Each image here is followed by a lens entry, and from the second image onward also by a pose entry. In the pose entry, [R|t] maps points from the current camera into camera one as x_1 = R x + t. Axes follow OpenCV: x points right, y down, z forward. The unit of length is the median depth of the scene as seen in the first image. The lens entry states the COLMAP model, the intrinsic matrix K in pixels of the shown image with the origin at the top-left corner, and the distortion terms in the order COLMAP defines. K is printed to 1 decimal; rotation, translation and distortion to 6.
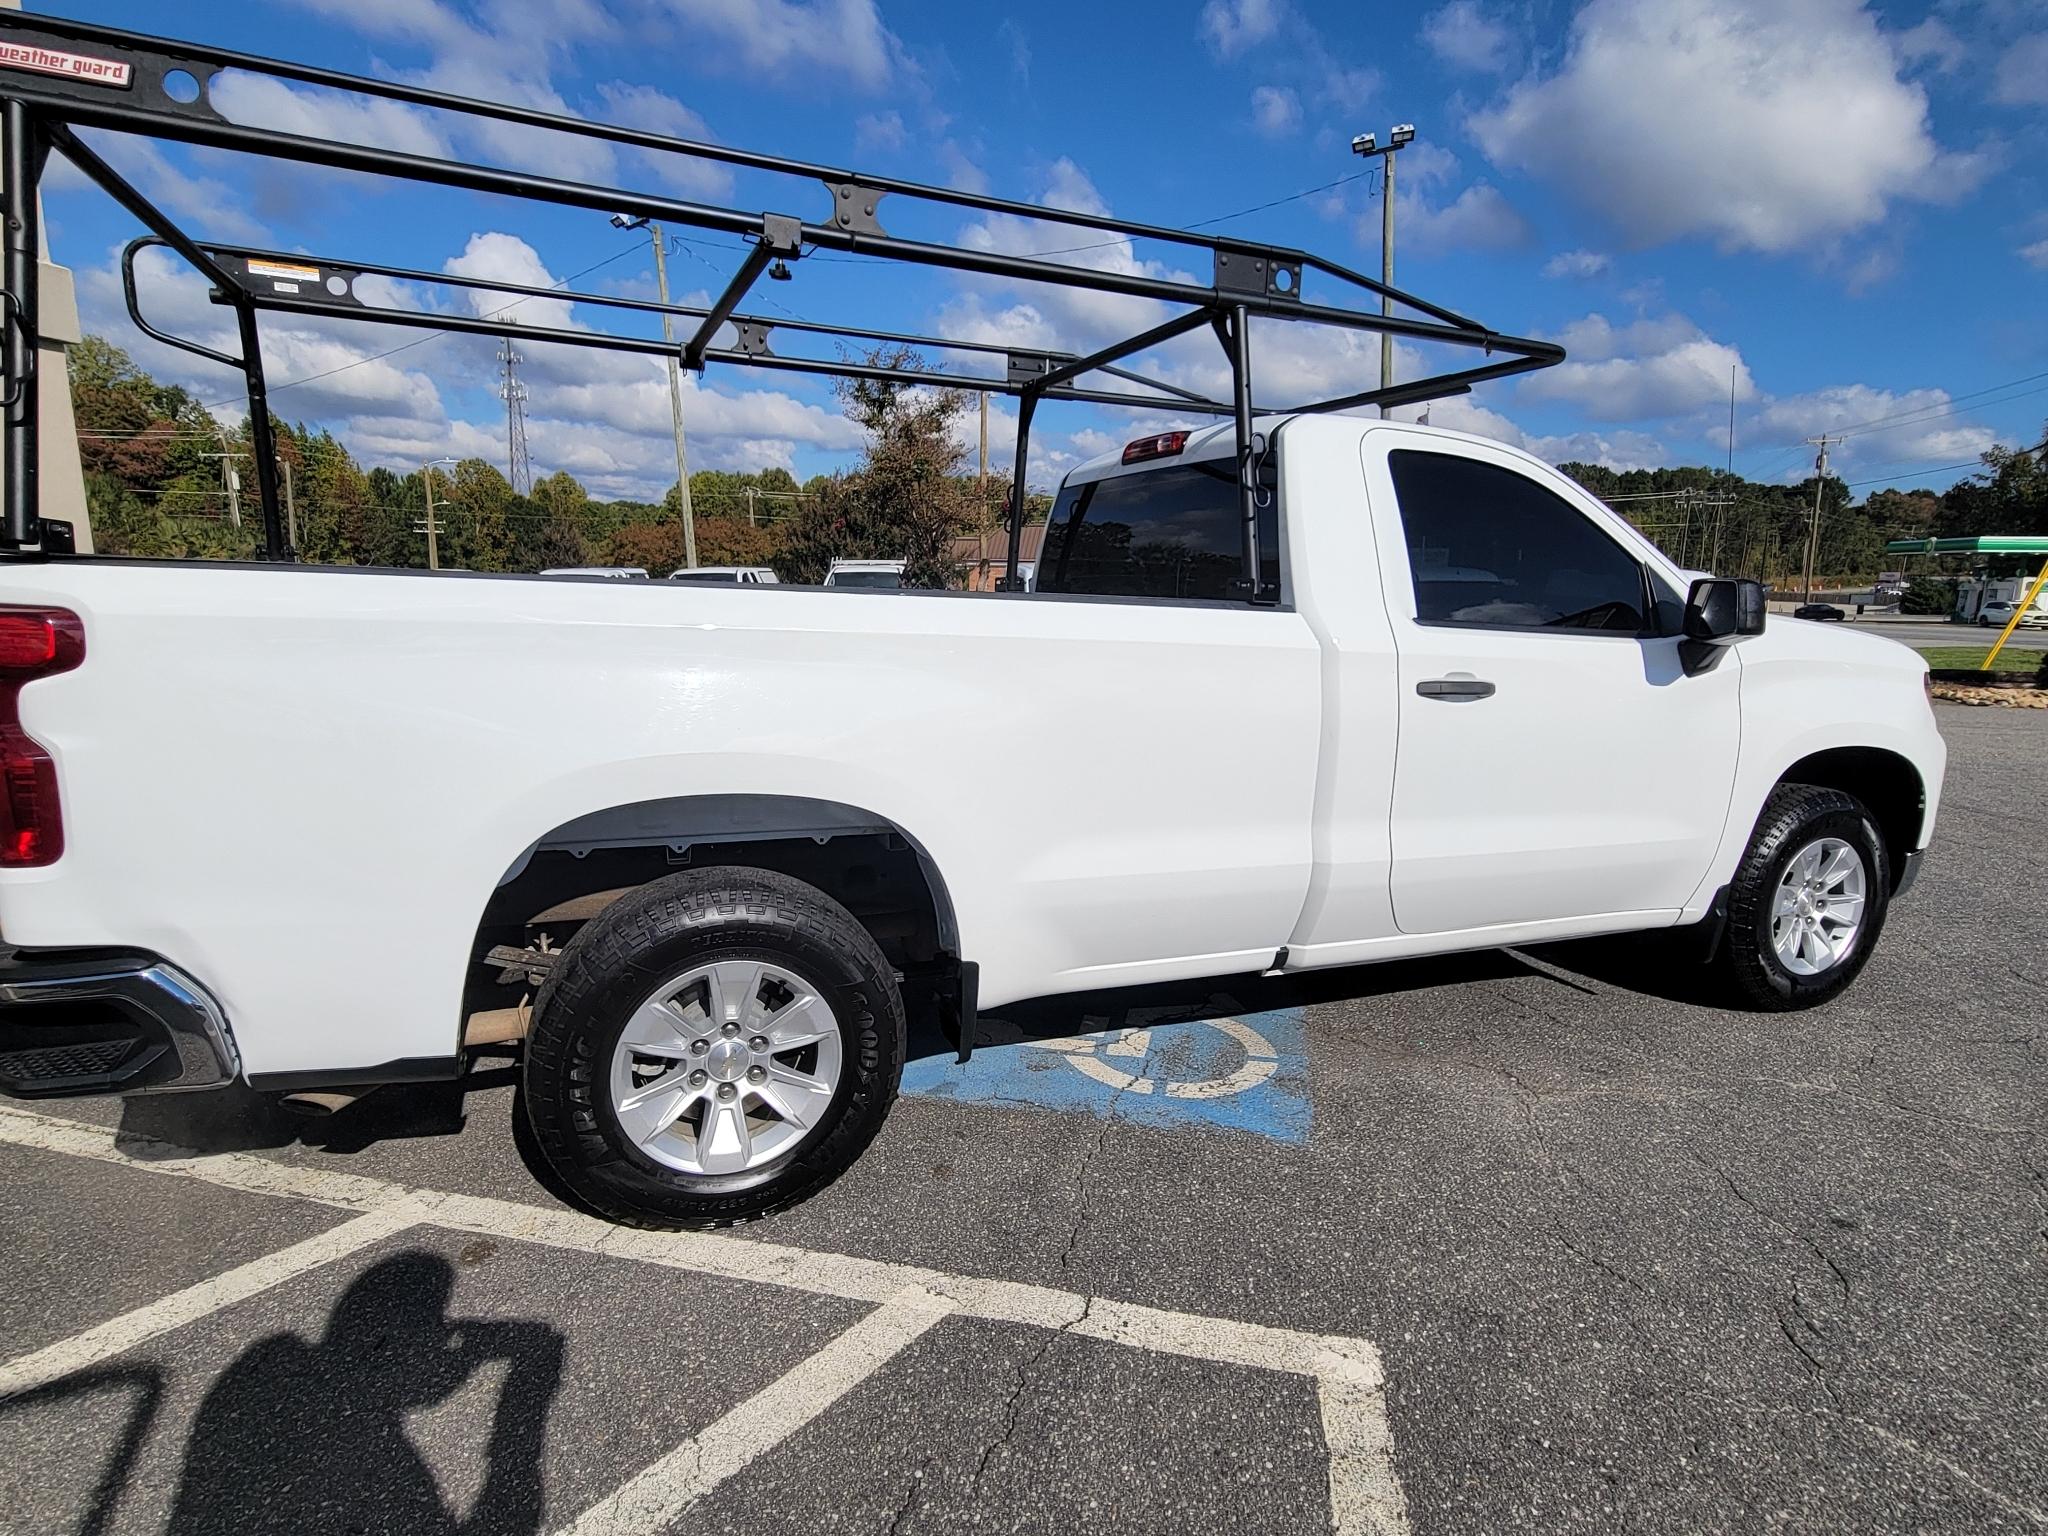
lens RADIAL K [[1094.6, 0, 1033.1], [0, 1094.6, 778.7], [0, 0, 1]] dist [0.001460, -0.000045]
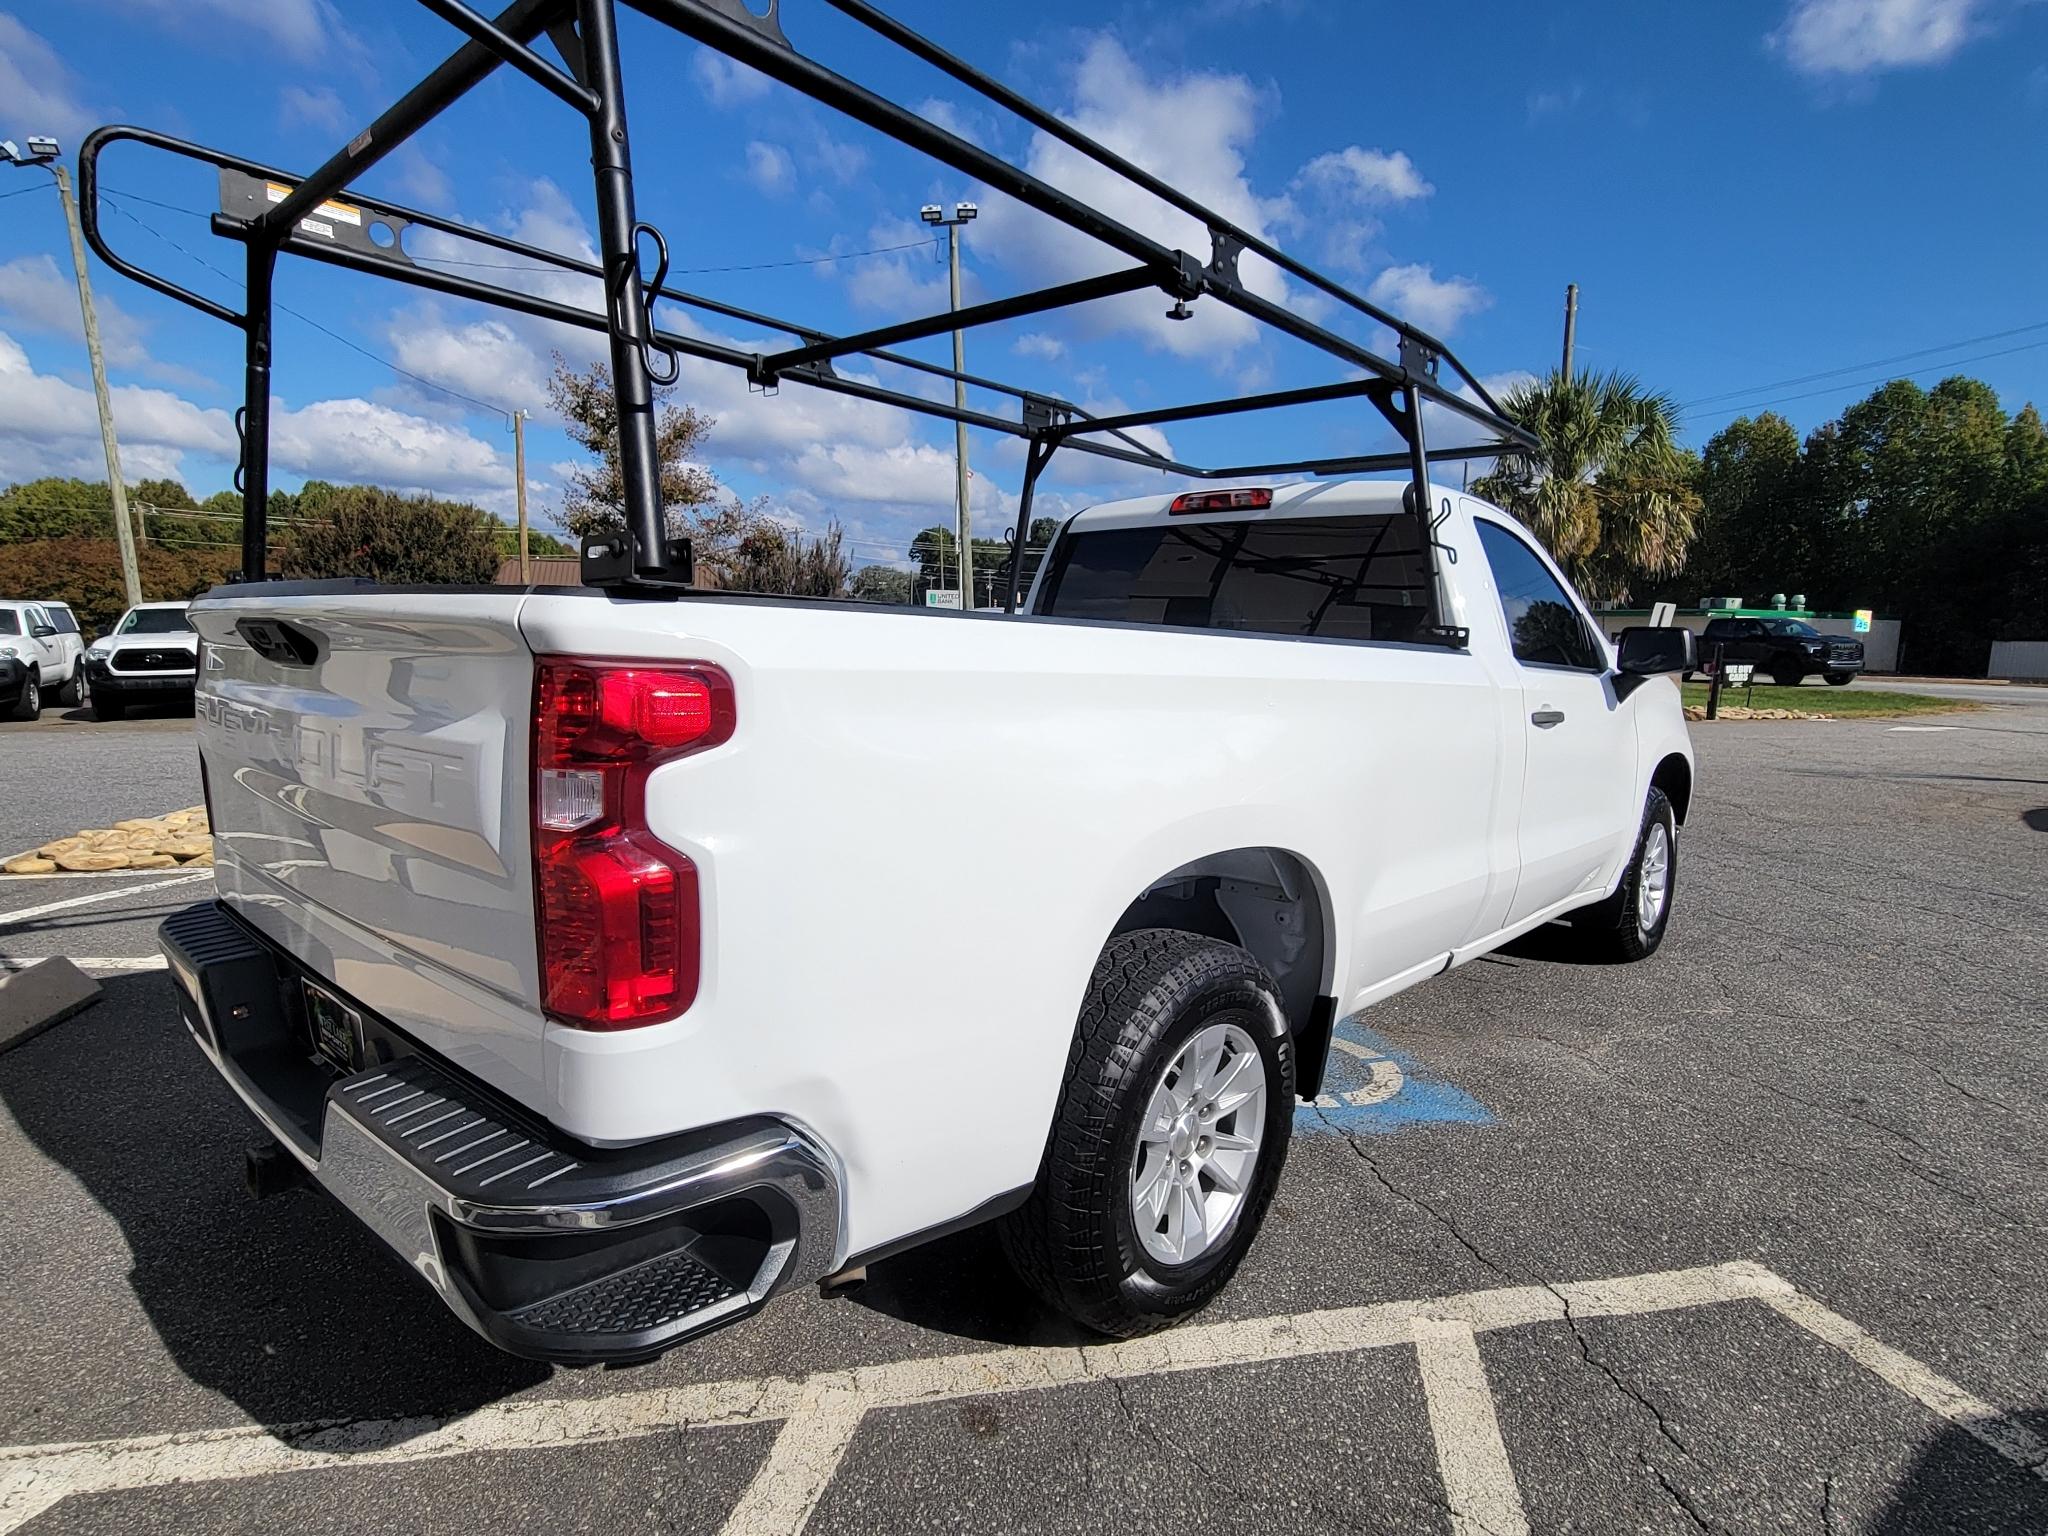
lens RADIAL K [[1094.6, 0, 1034.8], [0, 1094.6, 767.8], [0, 0, 1]] dist [0.001460, -0.000045]
pose [[0.903598, -0.049234, 0.425543, -0.561590], [0.069042, 0.997124, -0.031241, -0.025117], [-0.422782, 0.057609, 0.904399, 0.137429]]
